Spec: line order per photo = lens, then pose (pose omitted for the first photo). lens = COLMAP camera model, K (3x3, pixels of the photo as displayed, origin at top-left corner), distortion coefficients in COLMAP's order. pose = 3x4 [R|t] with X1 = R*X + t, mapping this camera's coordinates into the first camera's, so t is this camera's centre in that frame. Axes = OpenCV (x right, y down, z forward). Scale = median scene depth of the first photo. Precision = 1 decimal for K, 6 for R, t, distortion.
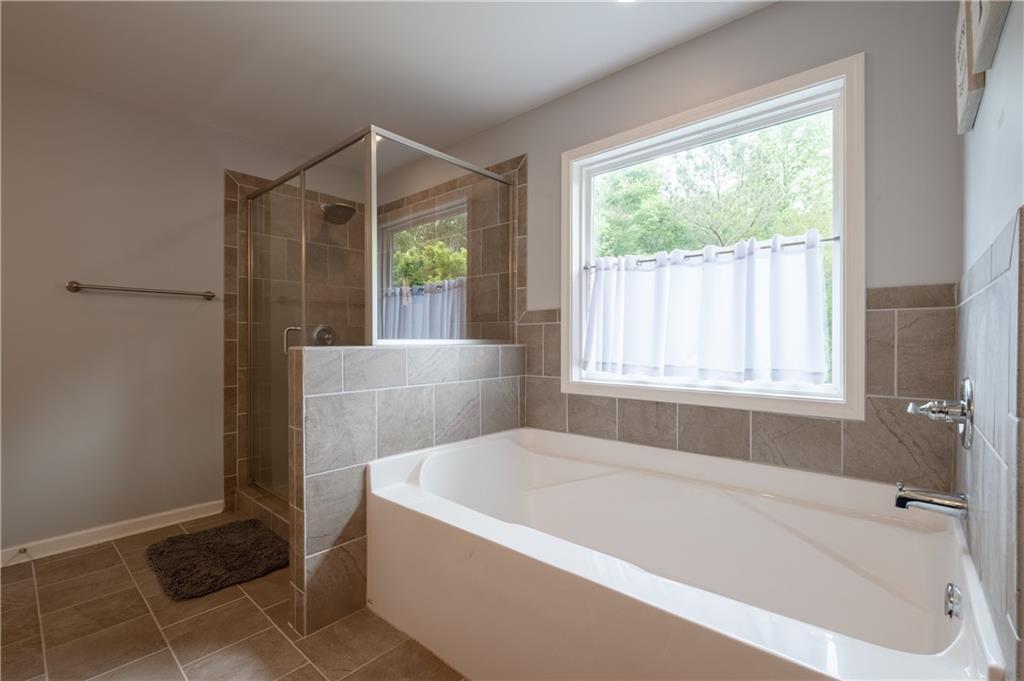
lens RADIAL K [[454.4, 0, 512.0], [0, 454.4, 340.5], [0, 0, 1]] dist [-0.002408, -0.000540]
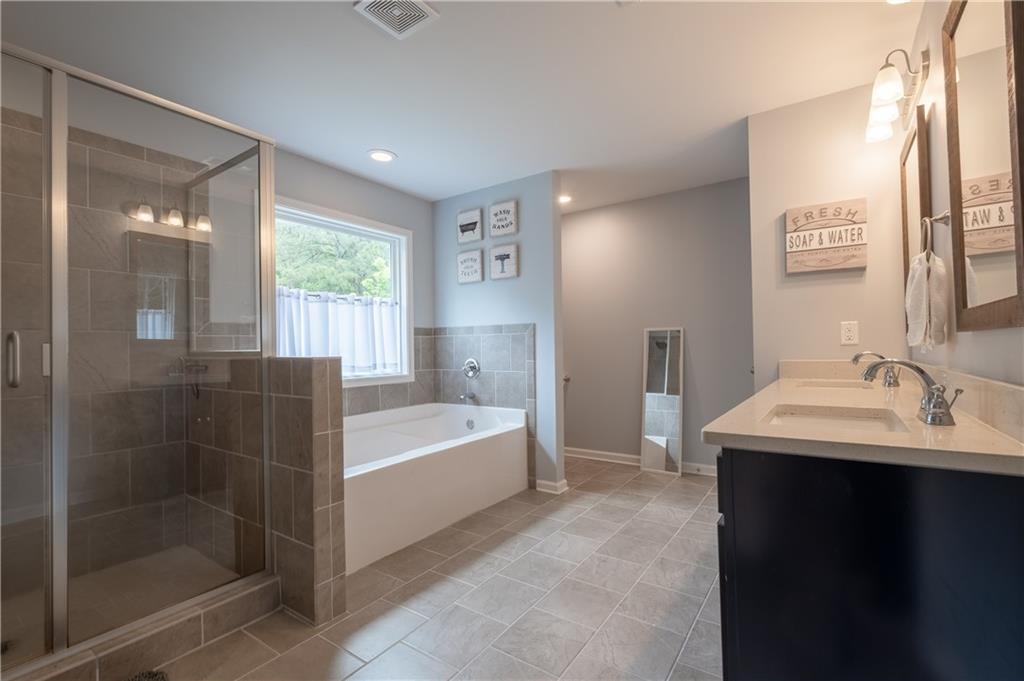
lens RADIAL K [[454.4, 0, 512.0], [0, 454.4, 340.5], [0, 0, 1]] dist [-0.002408, -0.000540]
pose [[-0.117214, 0.019287, 0.992919, -1.590232], [0.021967, 0.999617, -0.016824, 0.009140], [-0.992864, 0.019839, -0.117592, 0.707548]]
